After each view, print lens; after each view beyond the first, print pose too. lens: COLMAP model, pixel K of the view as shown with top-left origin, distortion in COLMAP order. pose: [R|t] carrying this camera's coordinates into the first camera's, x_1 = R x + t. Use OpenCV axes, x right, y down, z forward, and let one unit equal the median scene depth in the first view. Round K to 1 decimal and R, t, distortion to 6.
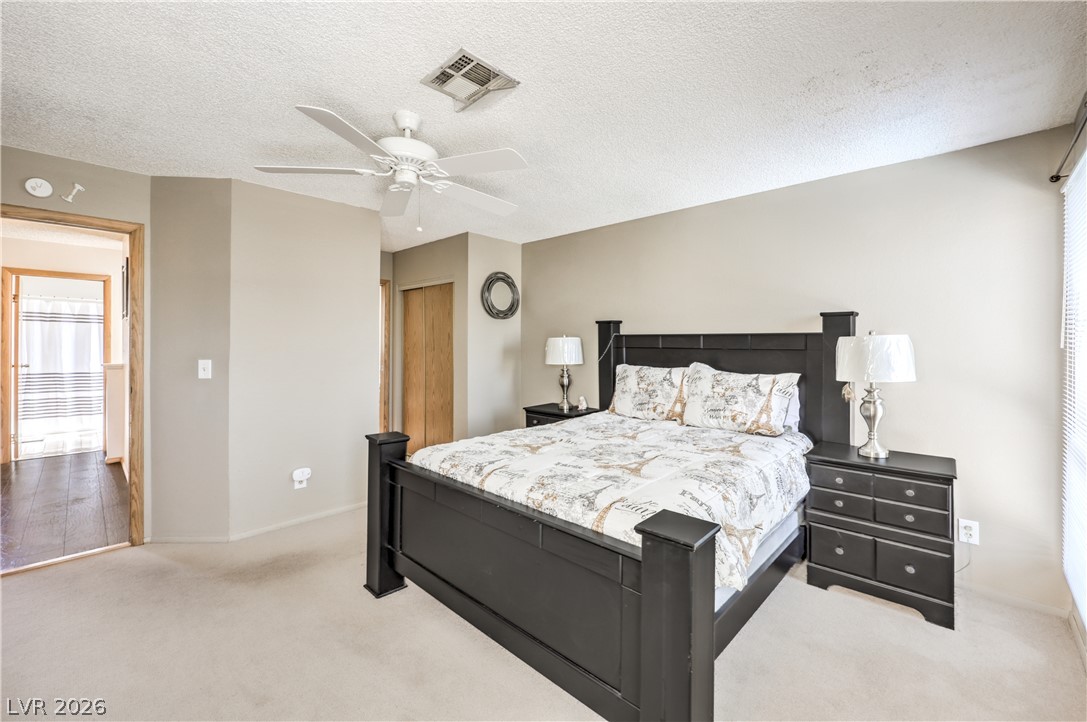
lens RADIAL K [[448.2, 0, 550.3], [0, 448.2, 344.1], [0, 0, 1]] dist [0.002980, 0.000428]
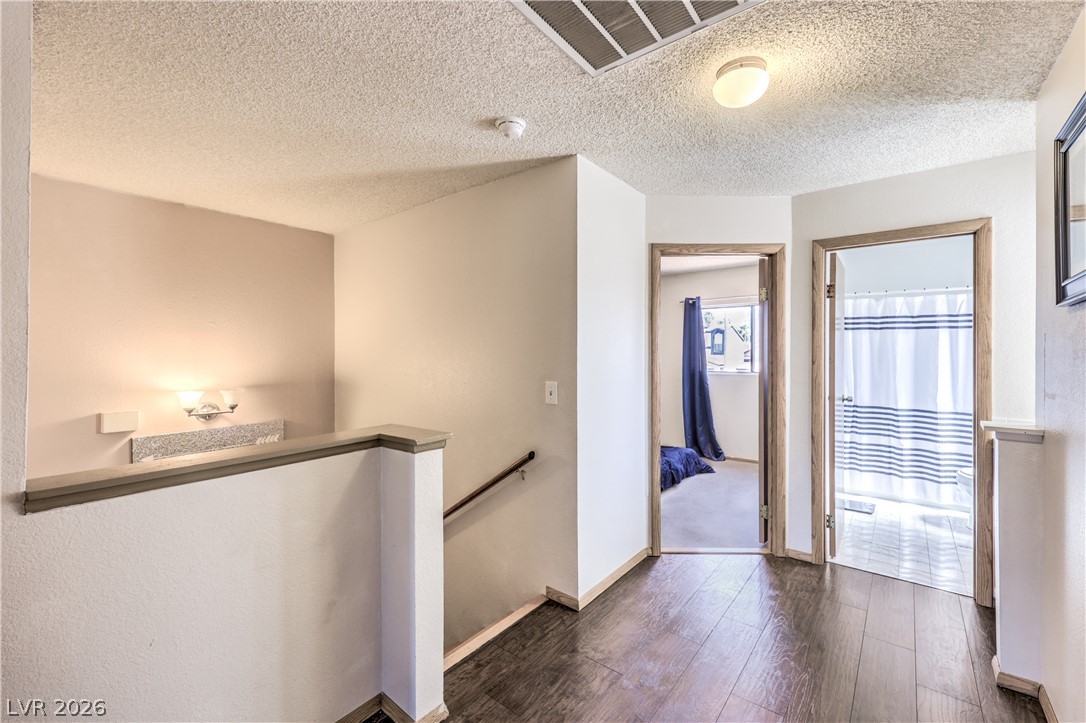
lens RADIAL K [[447.8, 0, 545.3], [0, 447.8, 356.7], [0, 0, 1]] dist [0.002980, 0.000428]
pose [[0.082061, 0.000480, -0.996627, -0.475460], [0.004698, 0.999989, 0.000868, -0.012244], [0.996616, -0.004754, 0.082058, 0.436574]]
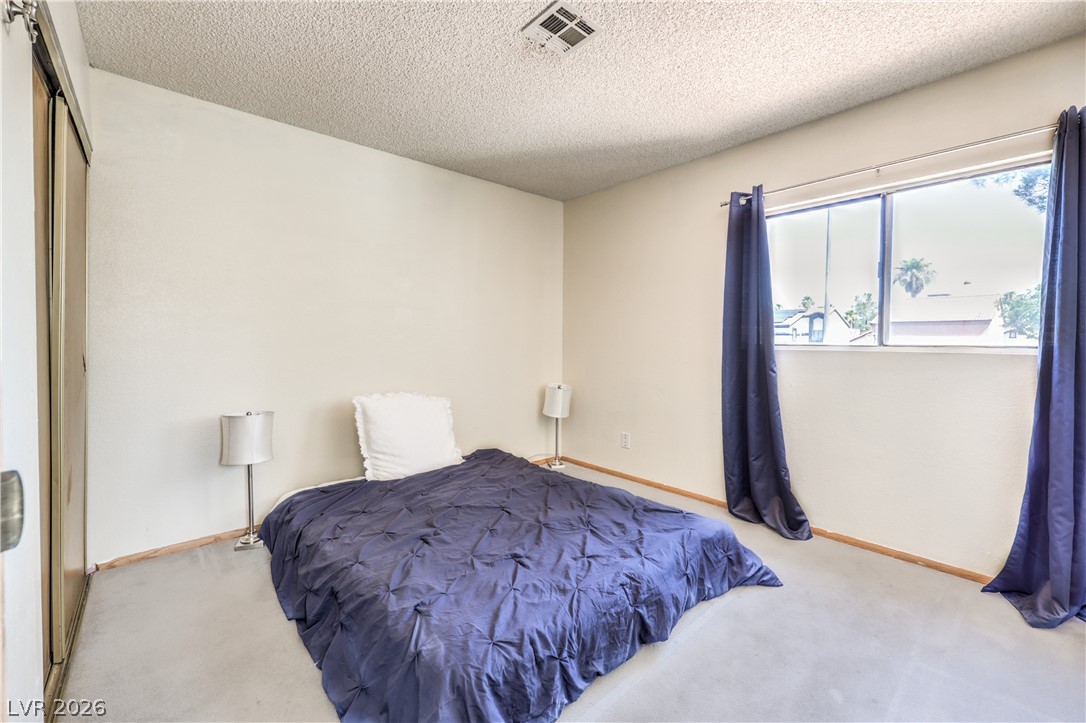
lens RADIAL K [[447.8, 0, 548.9], [0, 447.8, 351.7], [0, 0, 1]] dist [0.002980, 0.000428]
pose [[-0.090615, 0.015710, -0.995762, -0.730346], [-0.006467, 0.999845, 0.016363, 0.007668], [0.995865, 0.007923, -0.090499, 0.569734]]
